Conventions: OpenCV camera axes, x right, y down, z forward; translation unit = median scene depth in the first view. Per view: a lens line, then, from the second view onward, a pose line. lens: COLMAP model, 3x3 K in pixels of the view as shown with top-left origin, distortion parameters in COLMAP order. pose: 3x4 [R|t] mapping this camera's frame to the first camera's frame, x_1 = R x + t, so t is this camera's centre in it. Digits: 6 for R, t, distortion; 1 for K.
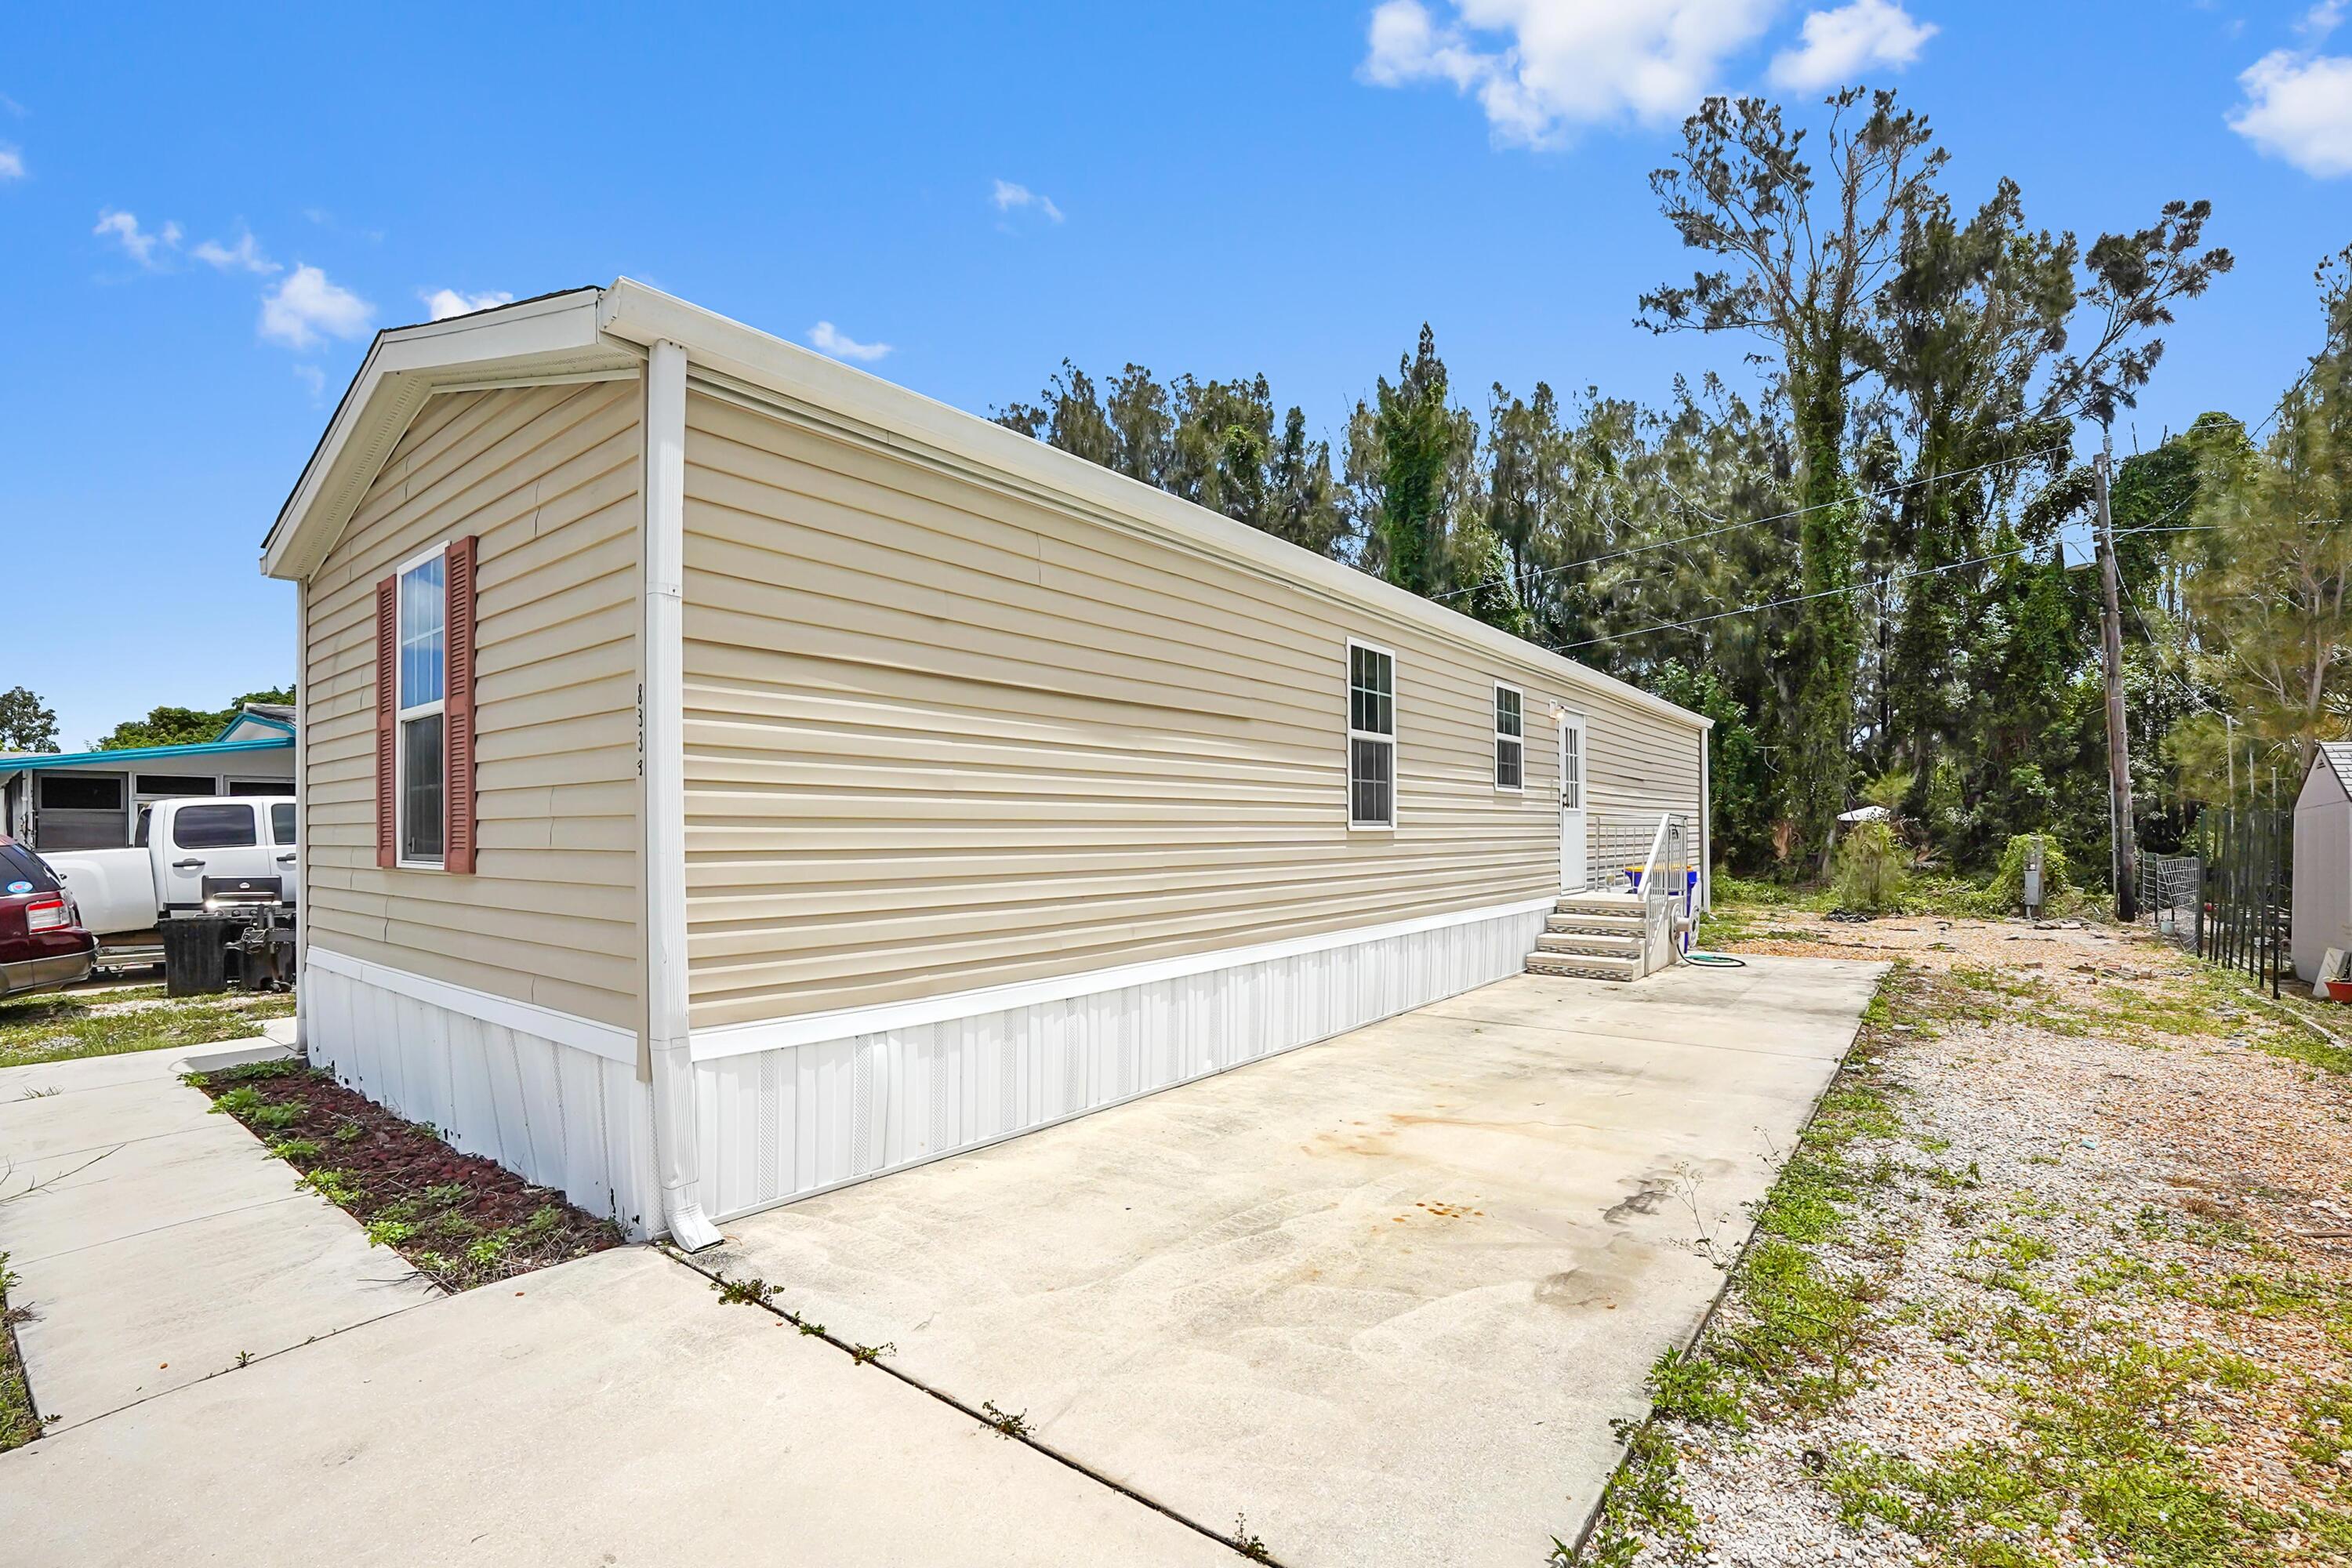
lens RADIAL K [[1037.9, 0, 1185.6], [0, 1037.9, 835.0], [0, 0, 1]] dist [-0.048146, 0.005338]
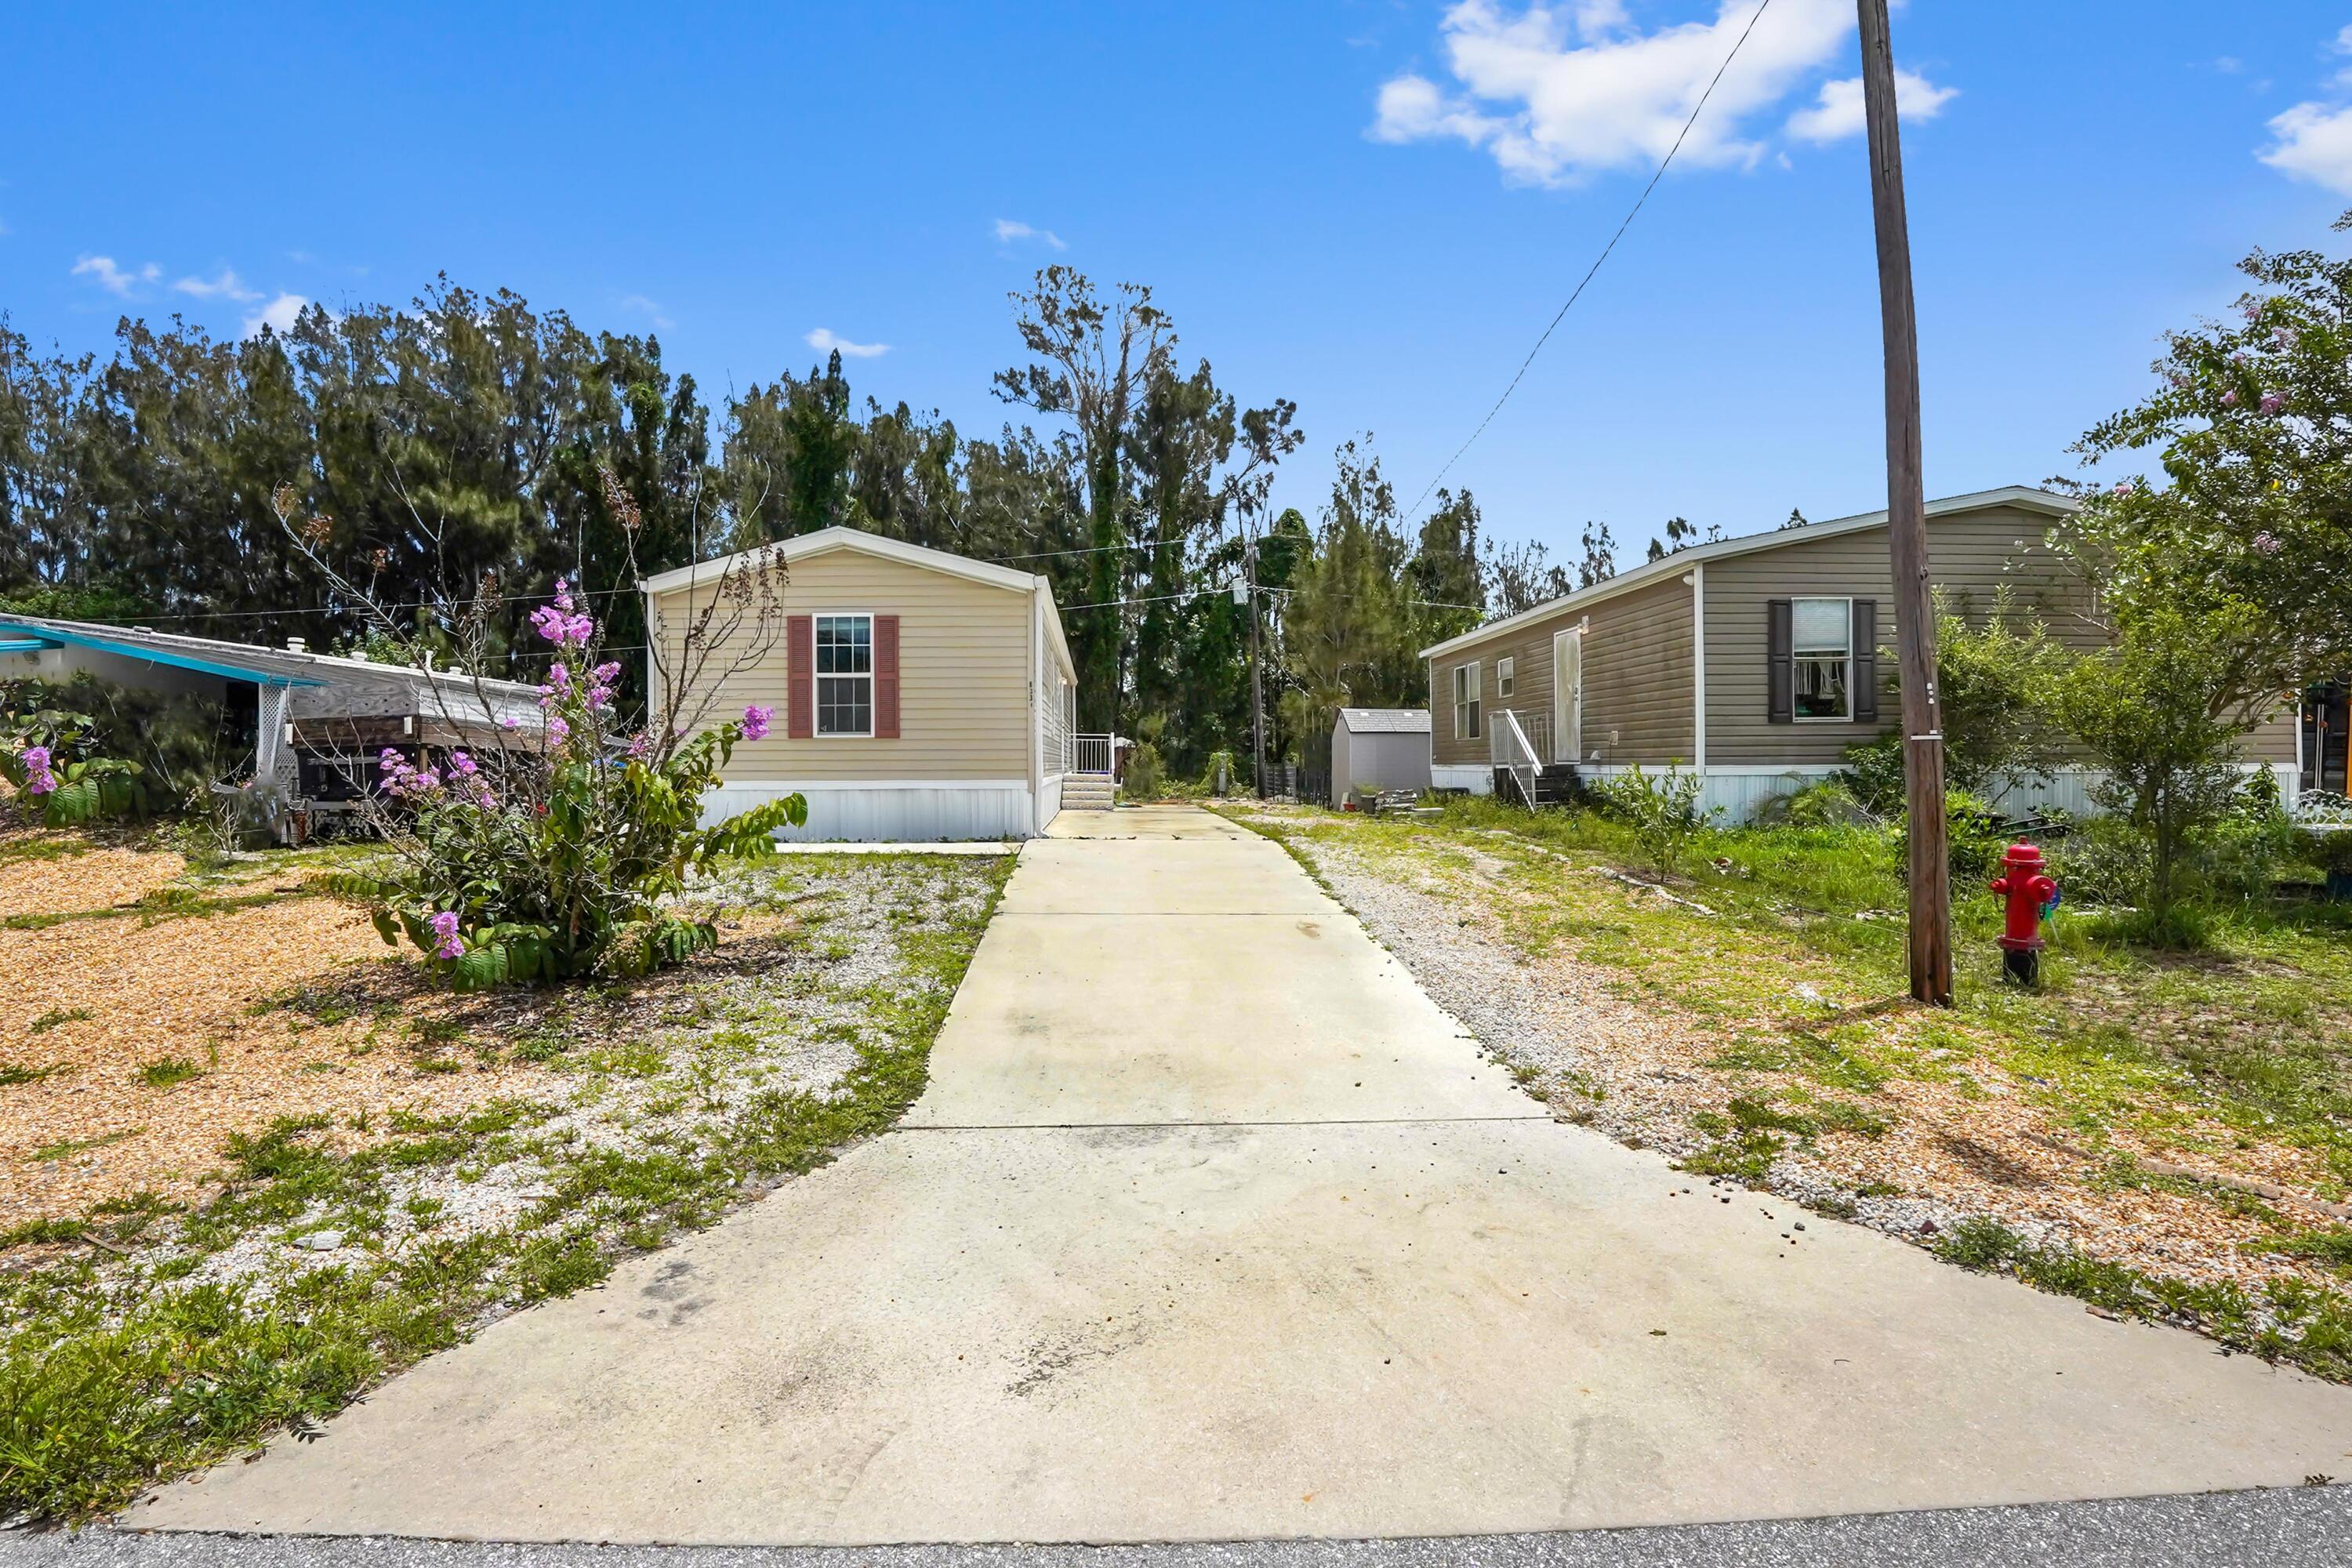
lens RADIAL K [[1059.0, 0, 1189.5], [0, 1059.0, 782.5], [0, 0, 1]] dist [-0.038962, 0.001223]
pose [[0.750262, -0.017160, 0.660918, -0.351912], [0.011446, 0.999850, 0.012966, 0.022864], [-0.661042, -0.002163, 0.750346, -0.296194]]
